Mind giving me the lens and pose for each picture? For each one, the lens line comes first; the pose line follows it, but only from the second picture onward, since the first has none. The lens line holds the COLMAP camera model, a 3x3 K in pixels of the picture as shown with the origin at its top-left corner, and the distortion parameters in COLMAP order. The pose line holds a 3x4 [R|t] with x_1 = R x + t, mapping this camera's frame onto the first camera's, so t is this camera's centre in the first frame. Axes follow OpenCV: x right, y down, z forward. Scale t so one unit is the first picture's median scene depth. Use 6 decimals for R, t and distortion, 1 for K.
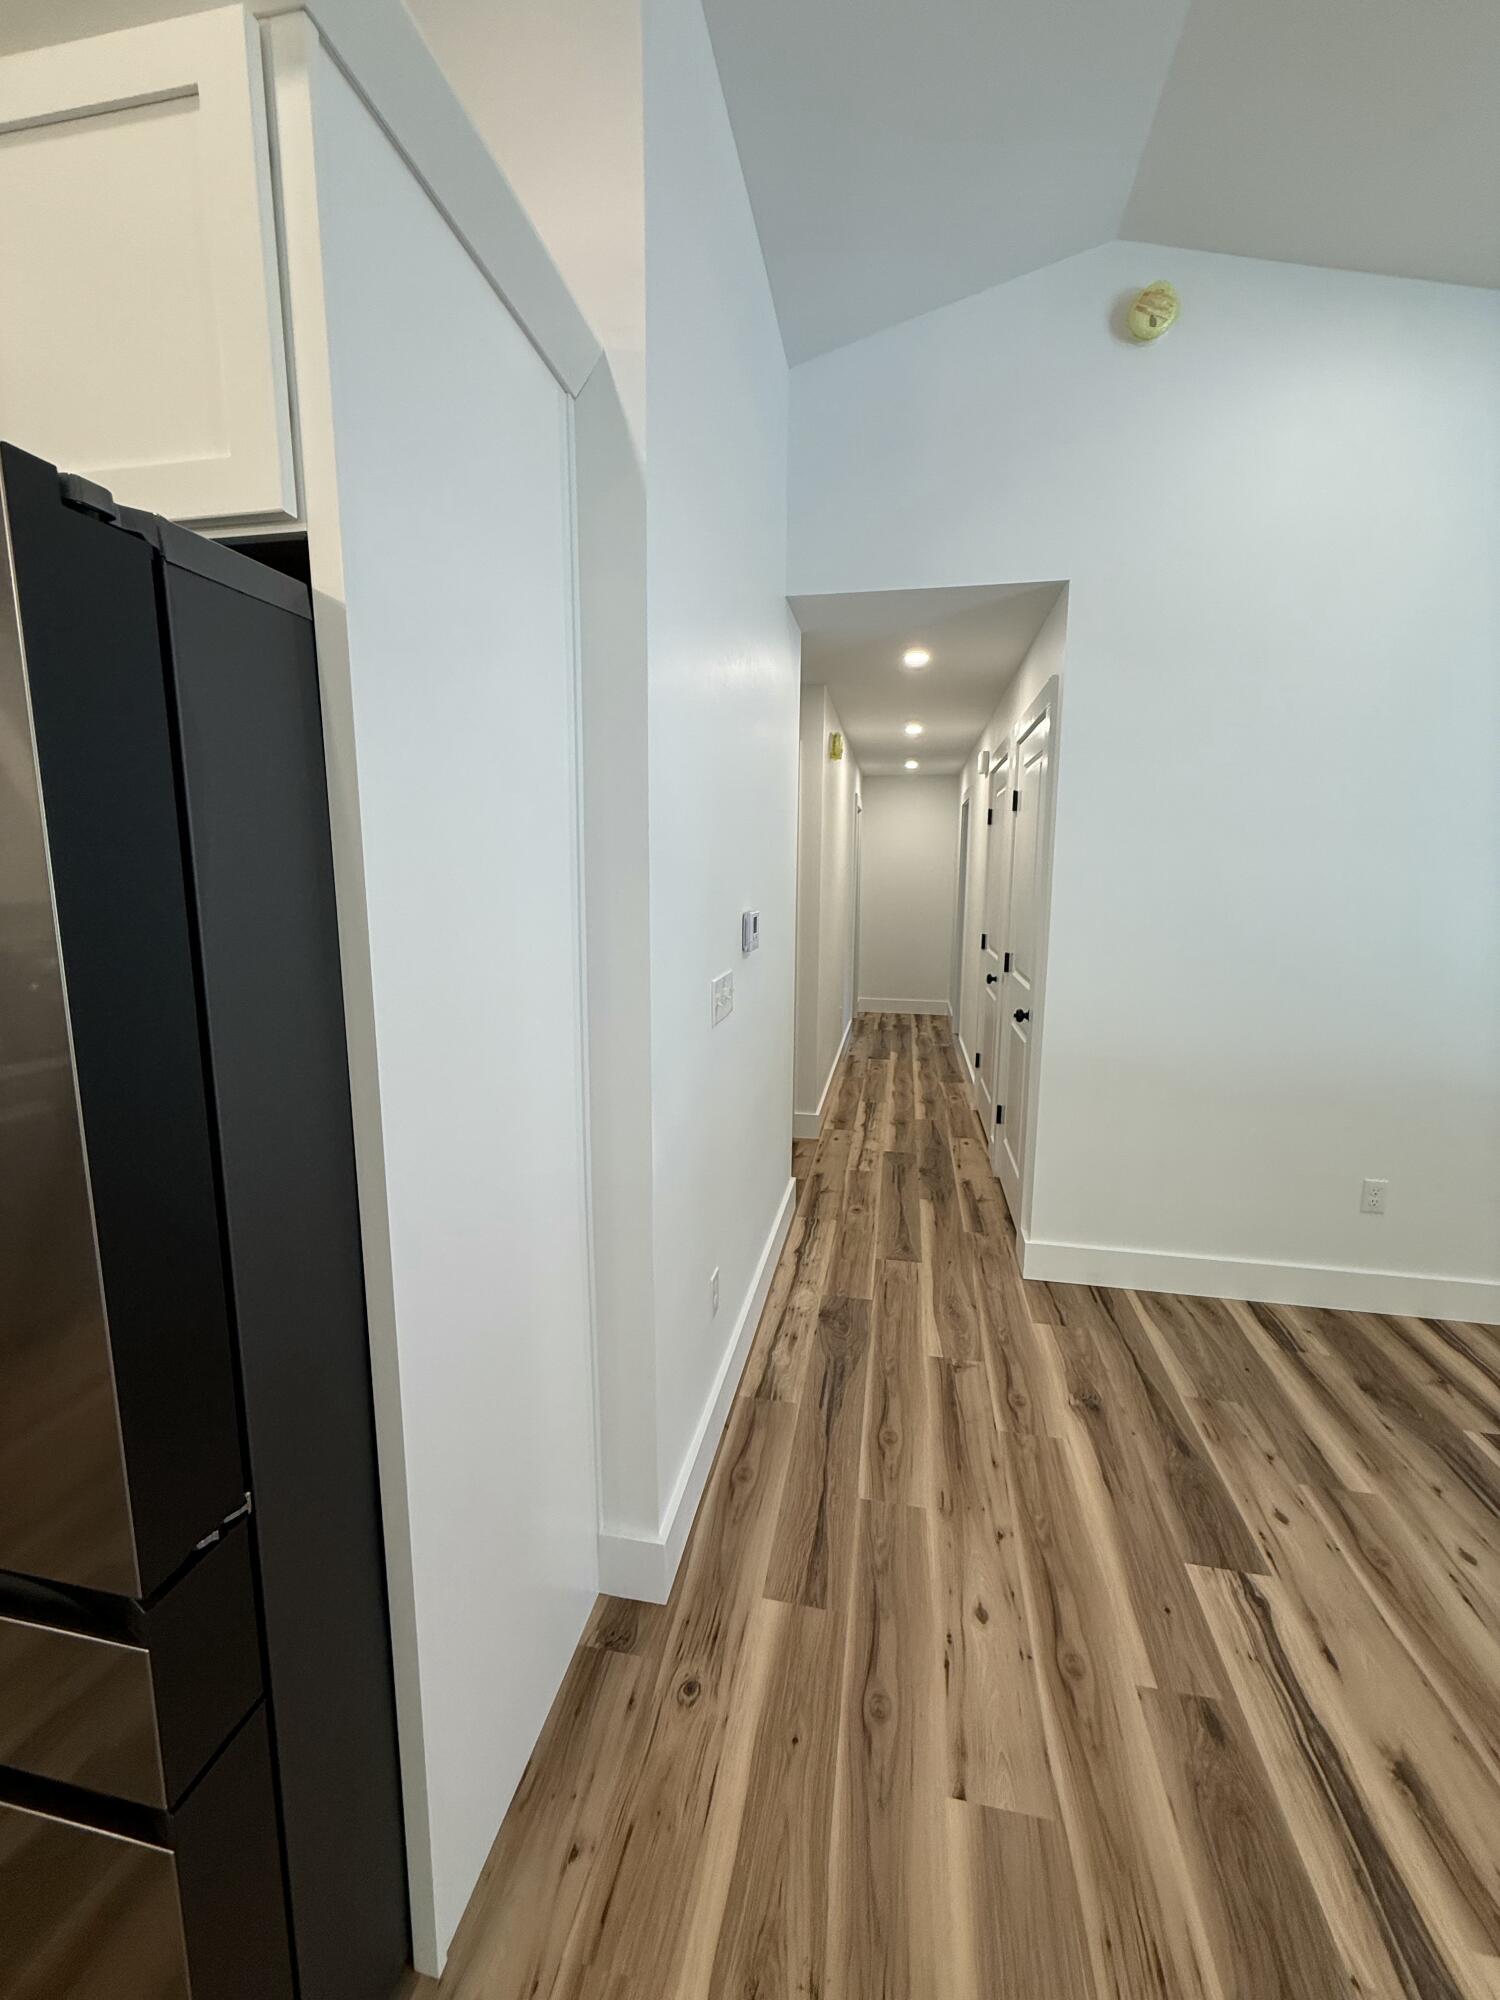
lens RADIAL K [[791.4, 0, 747.9], [0, 791.4, 990.8], [0, 0, 1]] dist [0.001737, -0.001122]
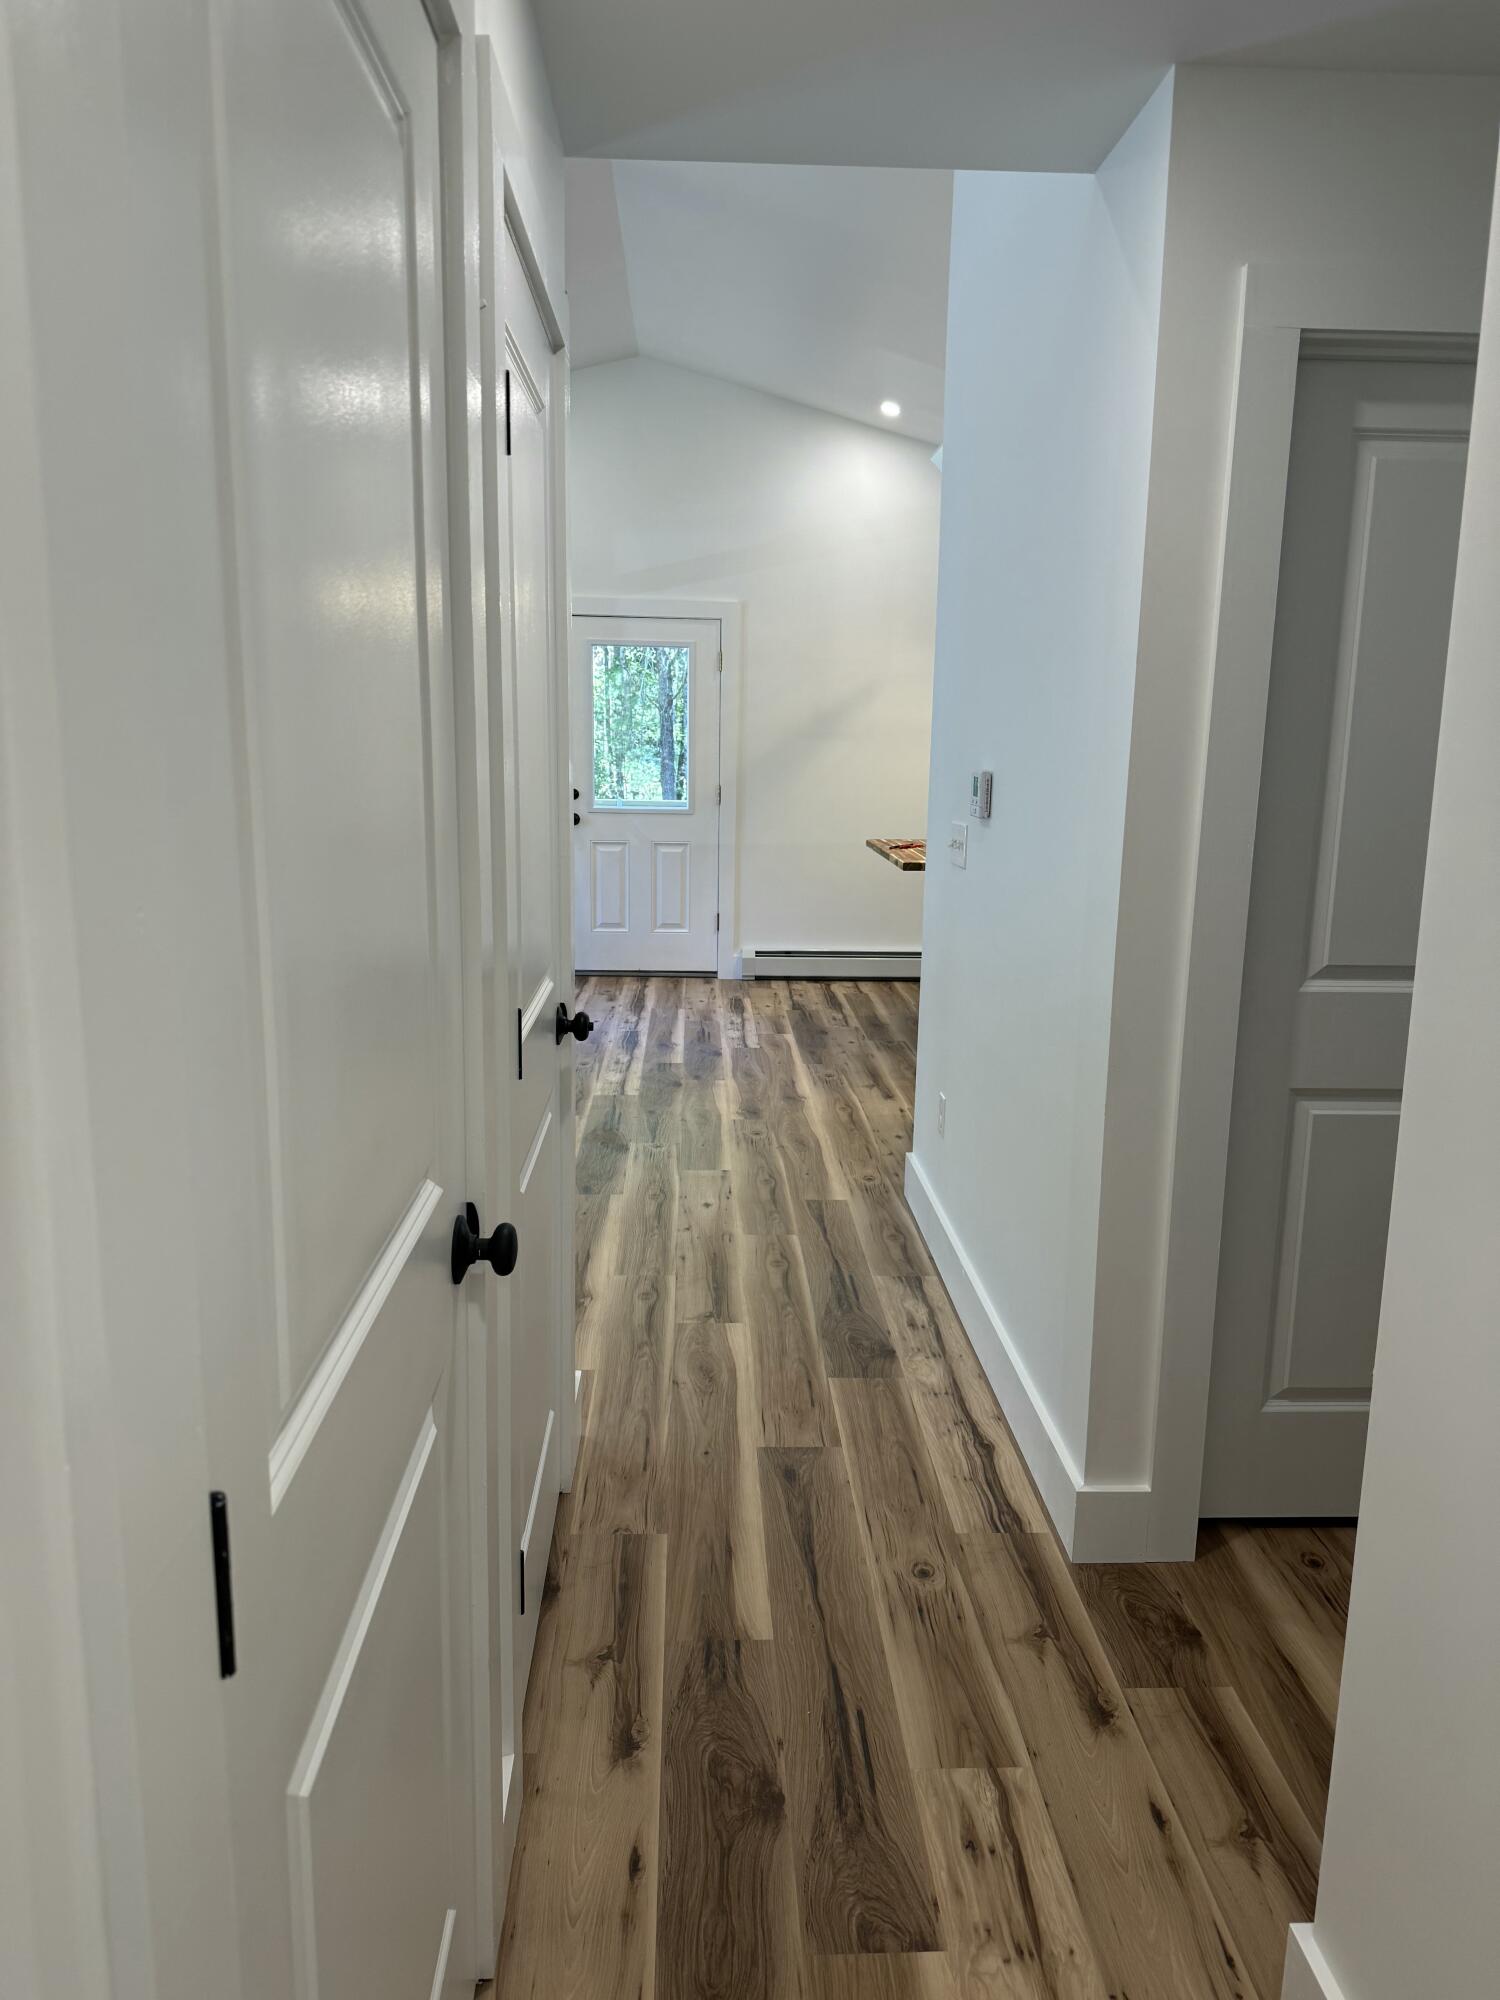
lens RADIAL K [[1387.2, 0, 746.3], [0, 1387.2, 998.8], [0, 0, 1]] dist [-0.001385, -0.001150]
pose [[-0.973083, 0.022130, -0.229391, 0.544526], [-0.056219, 0.942512, 0.329411, -0.313809], [0.223494, 0.333440, -0.915898, 2.198123]]
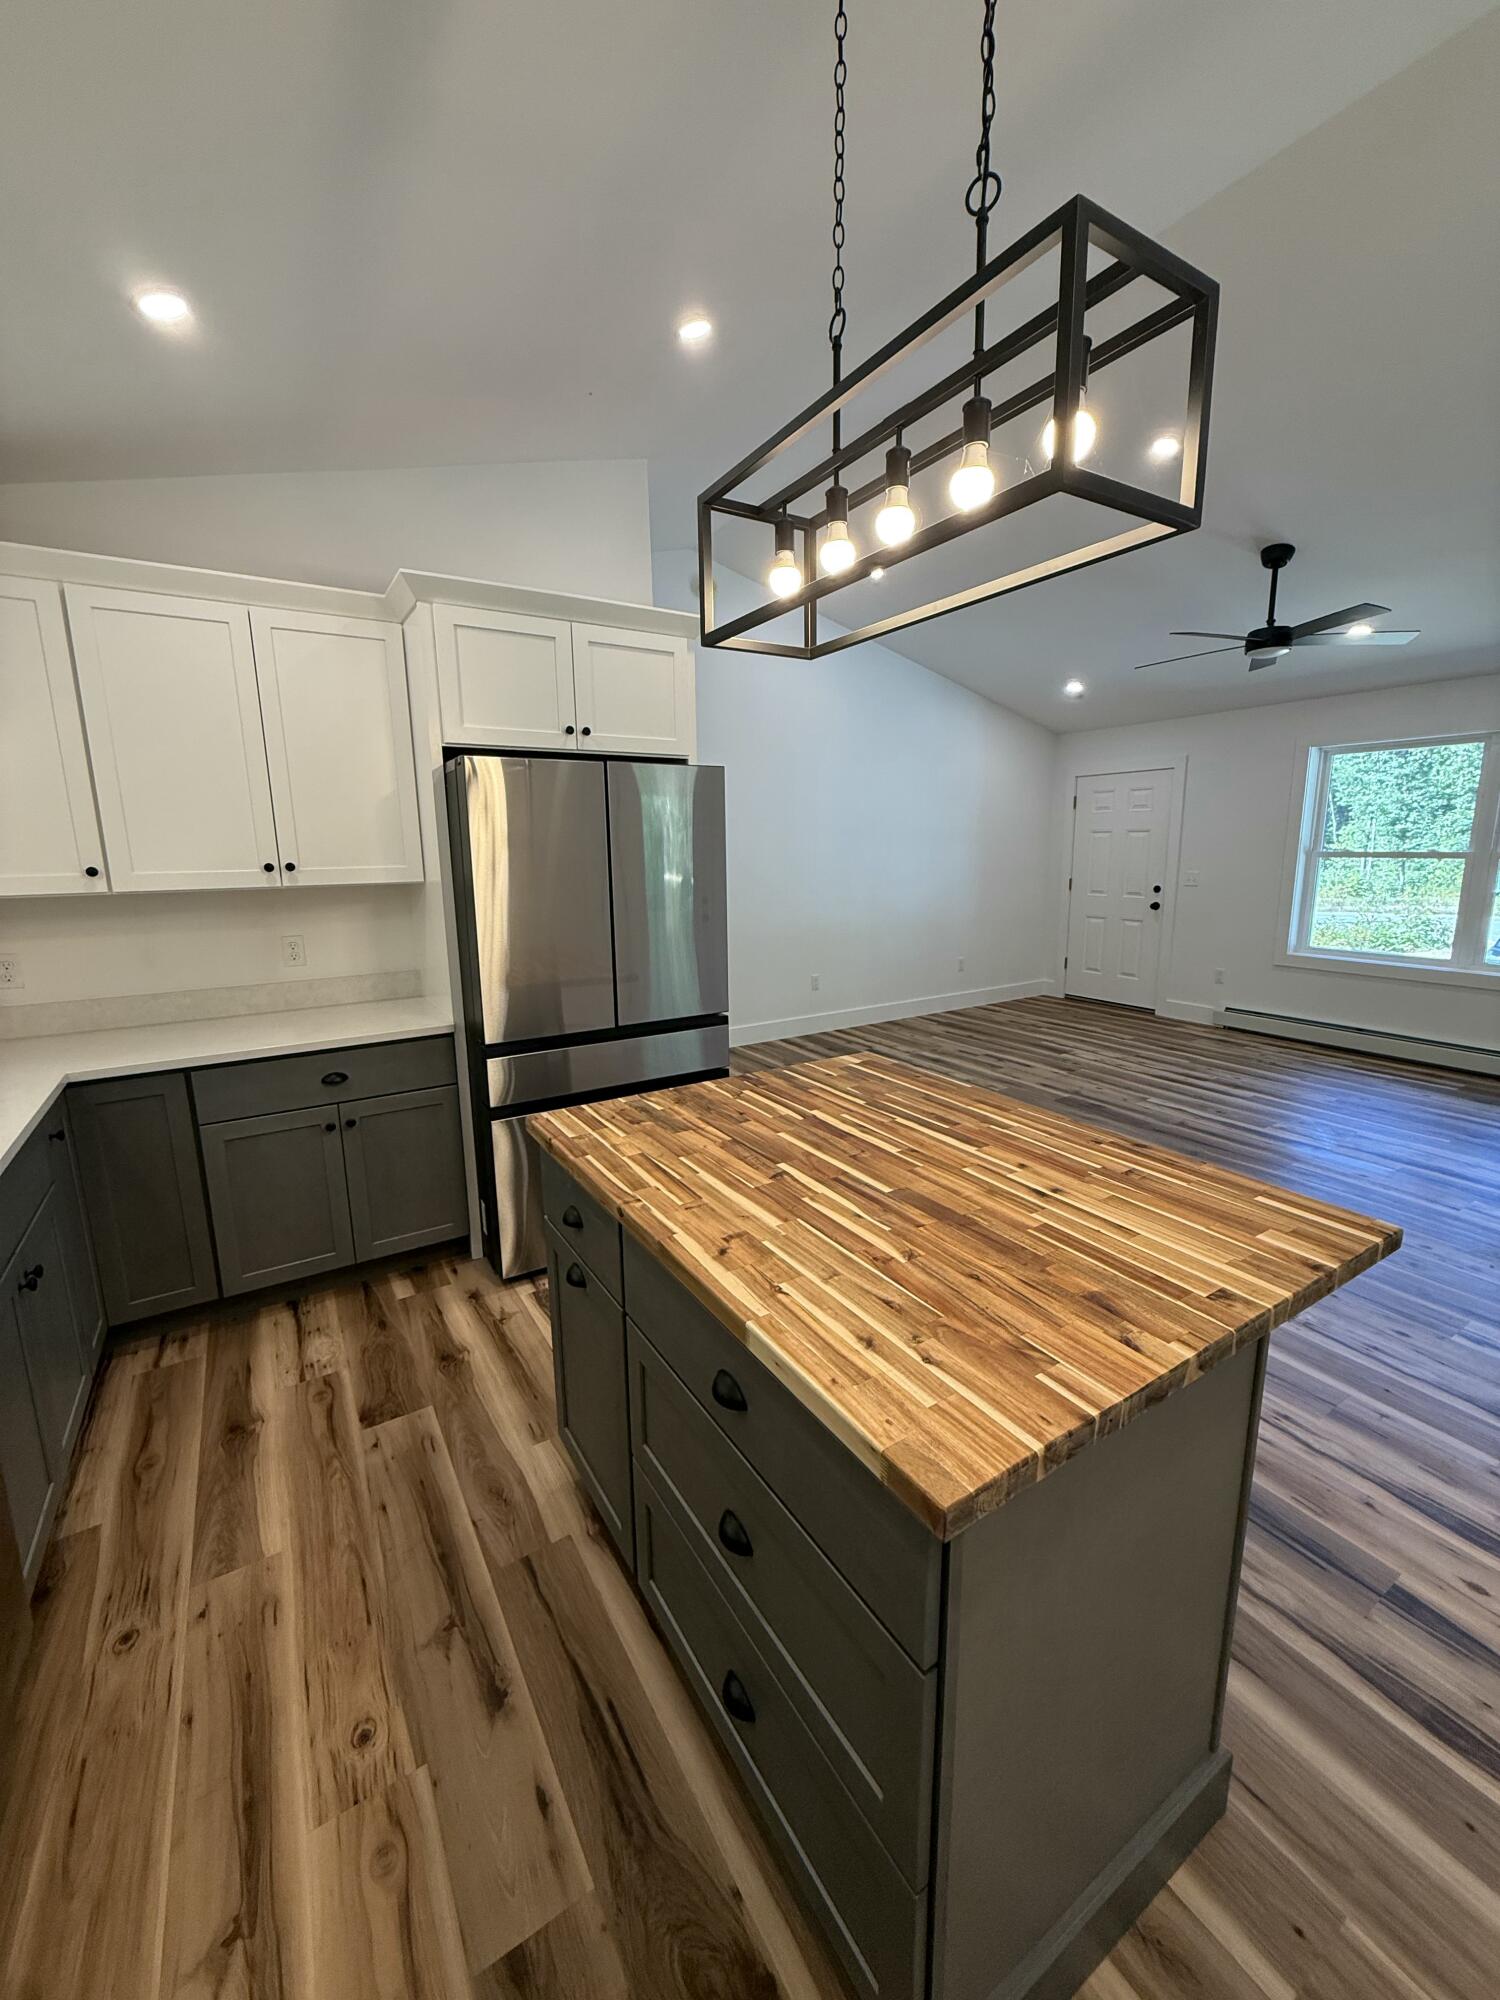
lens RADIAL K [[791.4, 0, 751.4], [0, 791.4, 993.0], [0, 0, 1]] dist [0.001737, -0.001122]
pose [[0.728560, -0.140194, 0.670482, -1.010397], [0.114754, 0.989978, 0.082306, 0.084835], [-0.675302, 0.016976, 0.737346, -0.659040]]
